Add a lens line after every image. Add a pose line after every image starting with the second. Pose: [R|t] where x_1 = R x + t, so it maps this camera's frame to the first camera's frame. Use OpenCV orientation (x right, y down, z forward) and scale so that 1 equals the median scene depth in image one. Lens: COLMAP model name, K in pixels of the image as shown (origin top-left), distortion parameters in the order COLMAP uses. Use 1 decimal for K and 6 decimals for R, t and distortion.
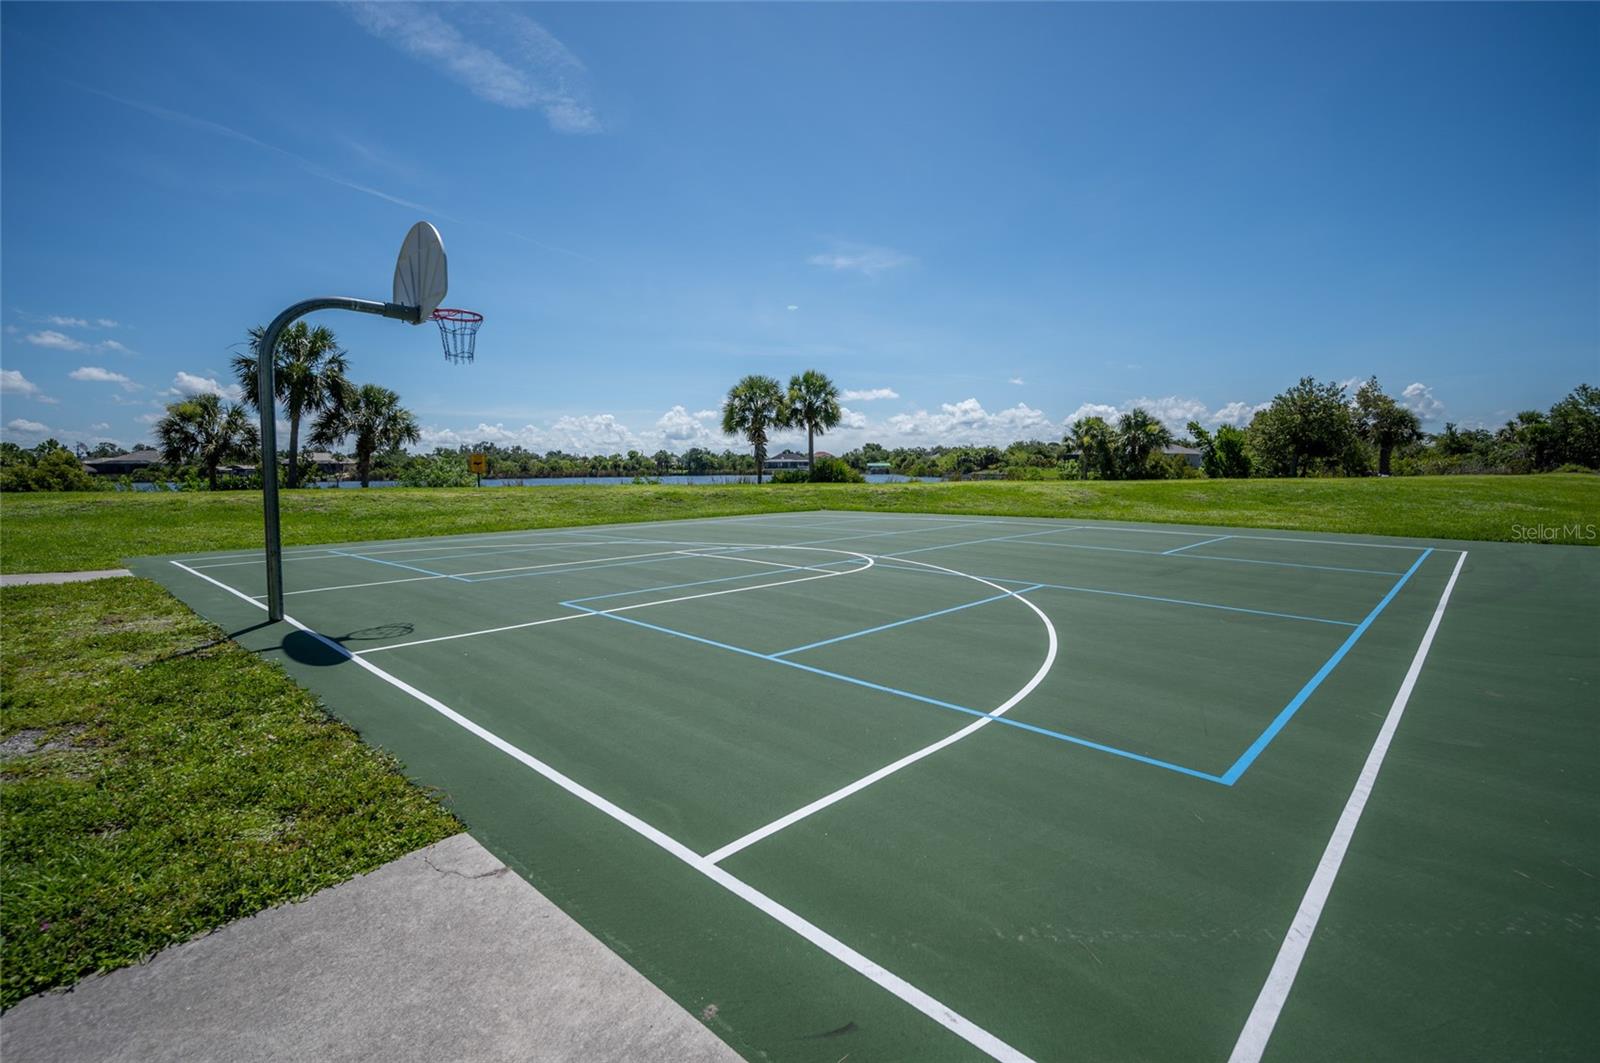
lens RADIAL K [[773.8, 0, 790.3], [0, 773.8, 533.8], [0, 0, 1]] dist [0.002759, -0.000297]
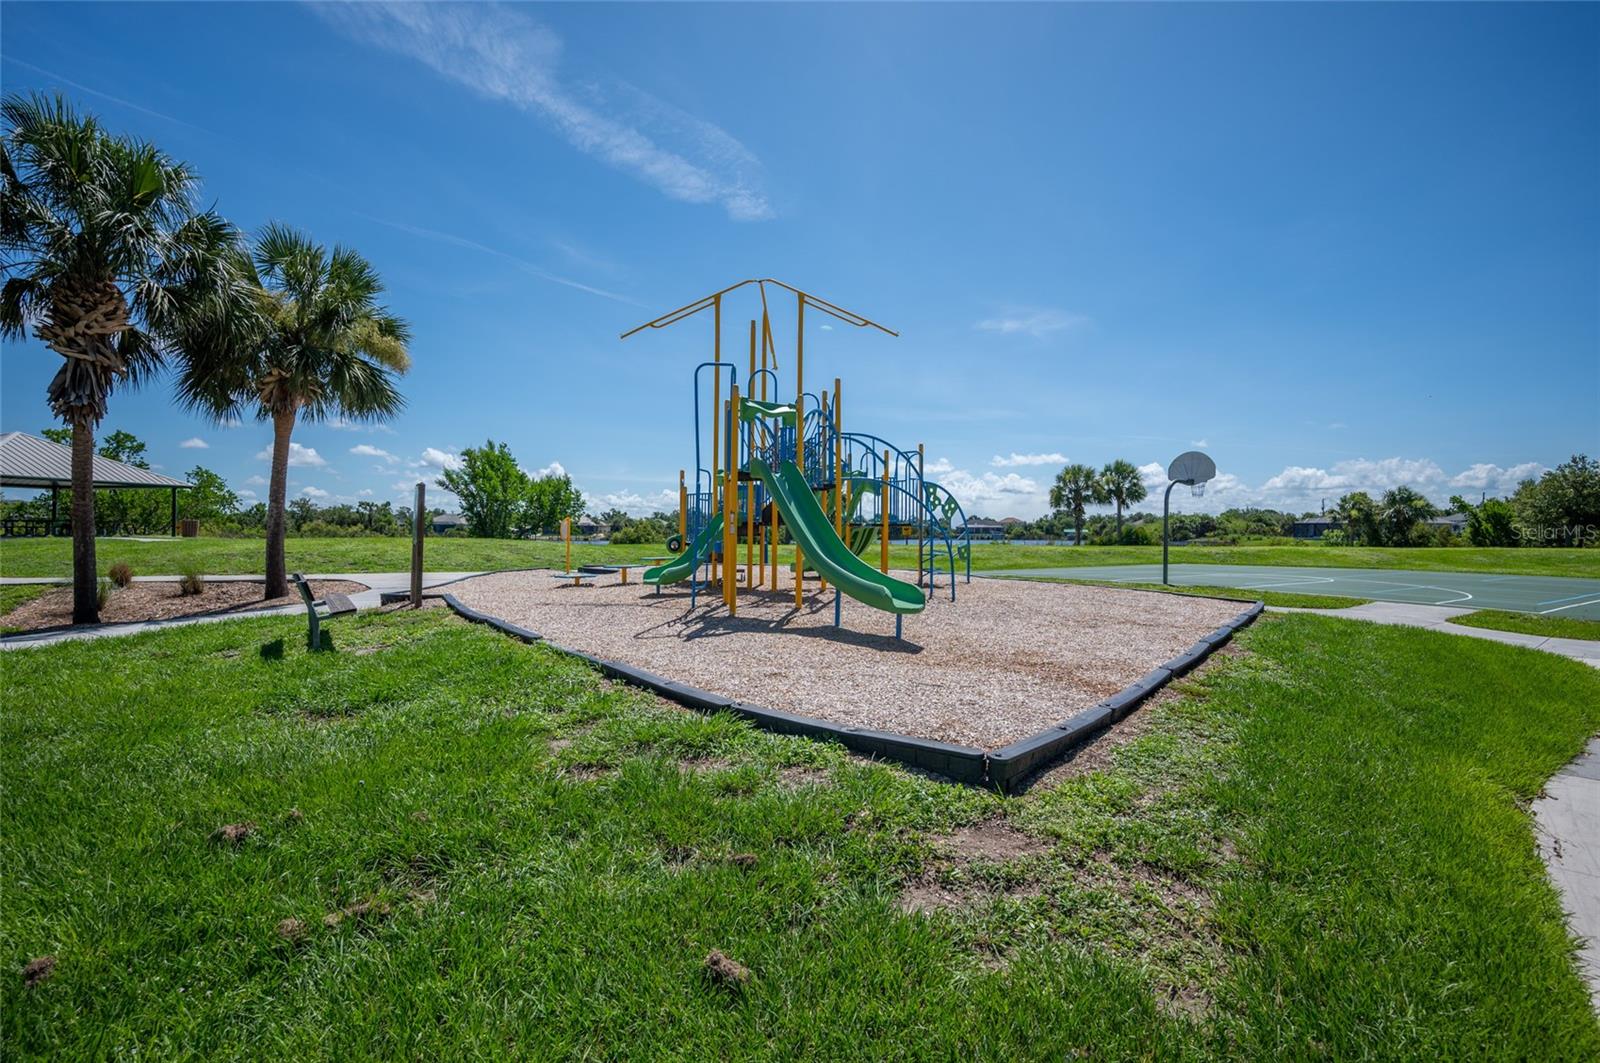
lens RADIAL K [[773.8, 0, 773.5], [0, 773.8, 535.9], [0, 0, 1]] dist [0.002759, -0.000297]
pose [[0.974511, 0.011326, -0.224054, -0.066877], [-0.029204, 0.996631, -0.076641, 0.009310], [0.222431, 0.081231, 0.971559, -0.105928]]
